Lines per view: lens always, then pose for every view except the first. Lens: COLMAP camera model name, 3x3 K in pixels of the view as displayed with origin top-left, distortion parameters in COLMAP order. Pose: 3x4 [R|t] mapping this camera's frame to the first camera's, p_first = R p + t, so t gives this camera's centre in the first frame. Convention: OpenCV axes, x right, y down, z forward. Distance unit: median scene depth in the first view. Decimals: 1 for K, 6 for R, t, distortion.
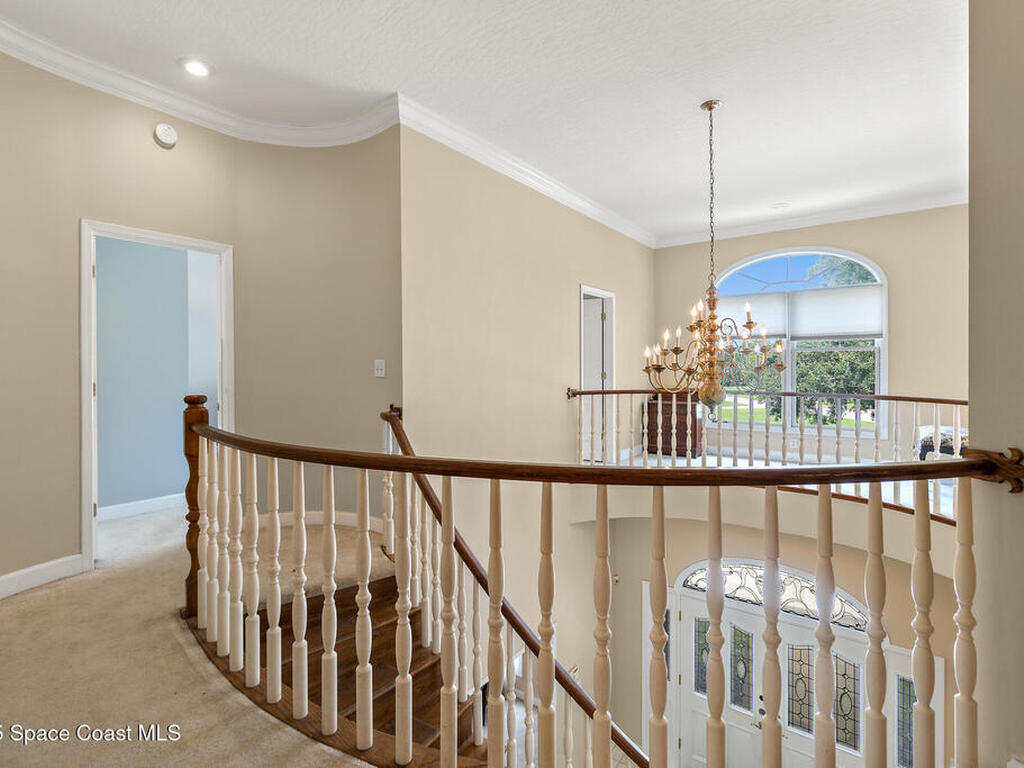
lens RADIAL K [[497.8, 0, 501.9], [0, 497.8, 375.3], [0, 0, 1]] dist [-0.005026, -0.000360]
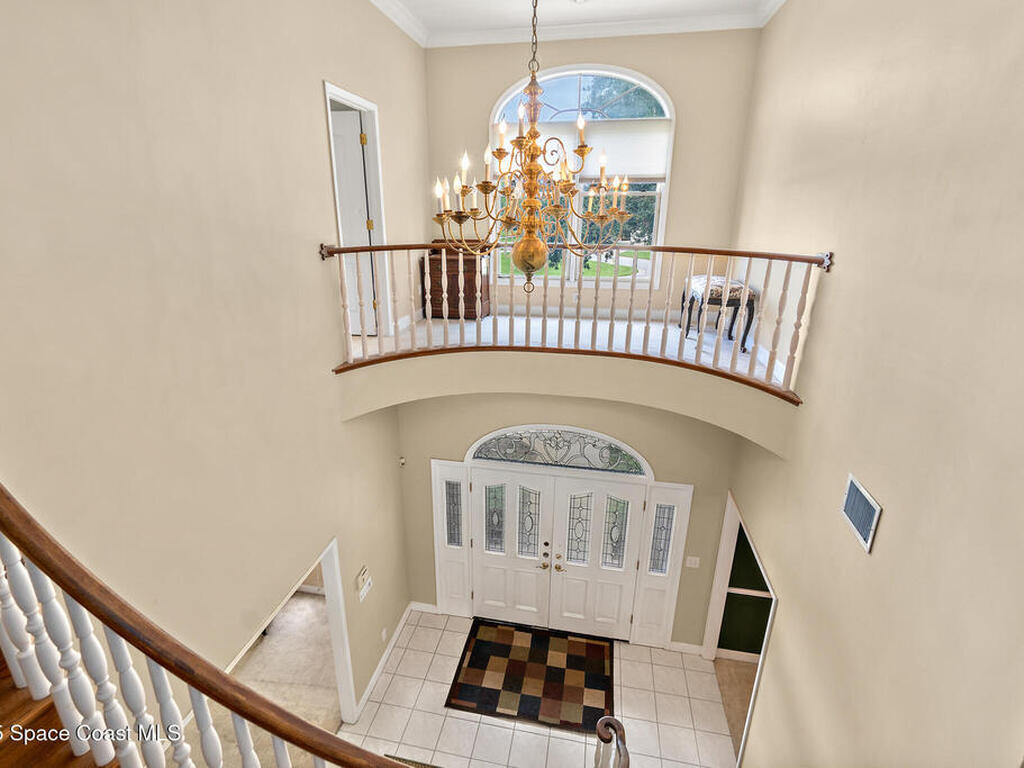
lens RADIAL K [[497.8, 0, 501.9], [0, 497.8, 375.3], [0, 0, 1]] dist [-0.005026, -0.000360]
pose [[0.898629, -0.130967, 0.418704, 0.043326], [0.001252, 0.955163, 0.296079, -0.004973], [-0.438707, -0.265541, 0.858501, 0.227375]]
